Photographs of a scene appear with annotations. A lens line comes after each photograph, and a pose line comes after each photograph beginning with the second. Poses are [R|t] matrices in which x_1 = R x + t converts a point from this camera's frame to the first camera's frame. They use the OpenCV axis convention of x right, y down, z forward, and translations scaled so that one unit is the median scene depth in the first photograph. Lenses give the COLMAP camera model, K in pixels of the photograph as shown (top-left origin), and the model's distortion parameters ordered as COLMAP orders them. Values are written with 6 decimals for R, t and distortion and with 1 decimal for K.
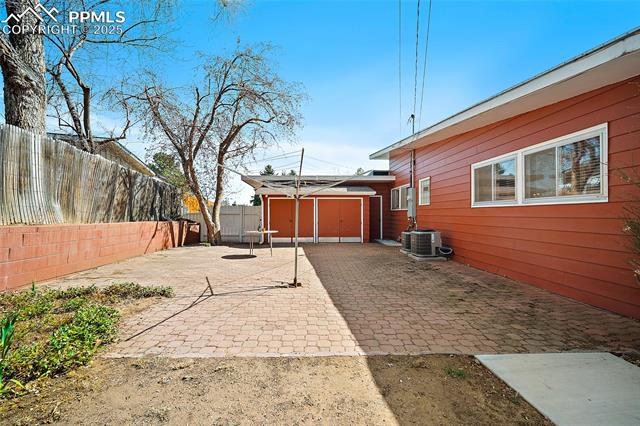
lens RADIAL K [[258.5, 0, 321.3], [0, 258.5, 211.7], [0, 0, 1]] dist [-0.000392, -0.000057]
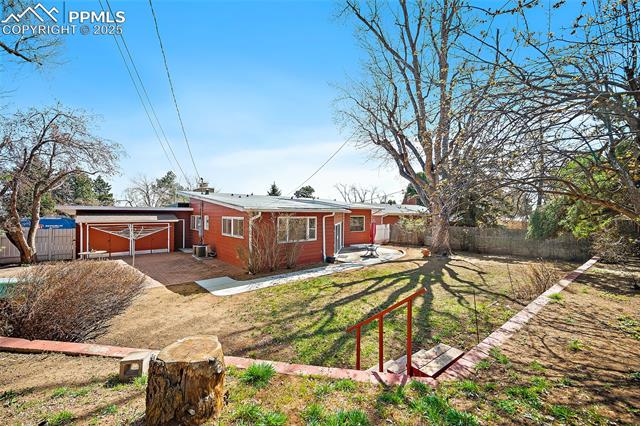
lens RADIAL K [[258.5, 0, 321.3], [0, 258.5, 211.7], [0, 0, 1]] dist [-0.000392, -0.000057]
pose [[0.779001, 0.007236, 0.626981, -0.107467], [-0.012174, 0.999919, 0.003586, -0.145343], [-0.626904, -0.010426, 0.779026, -0.817909]]
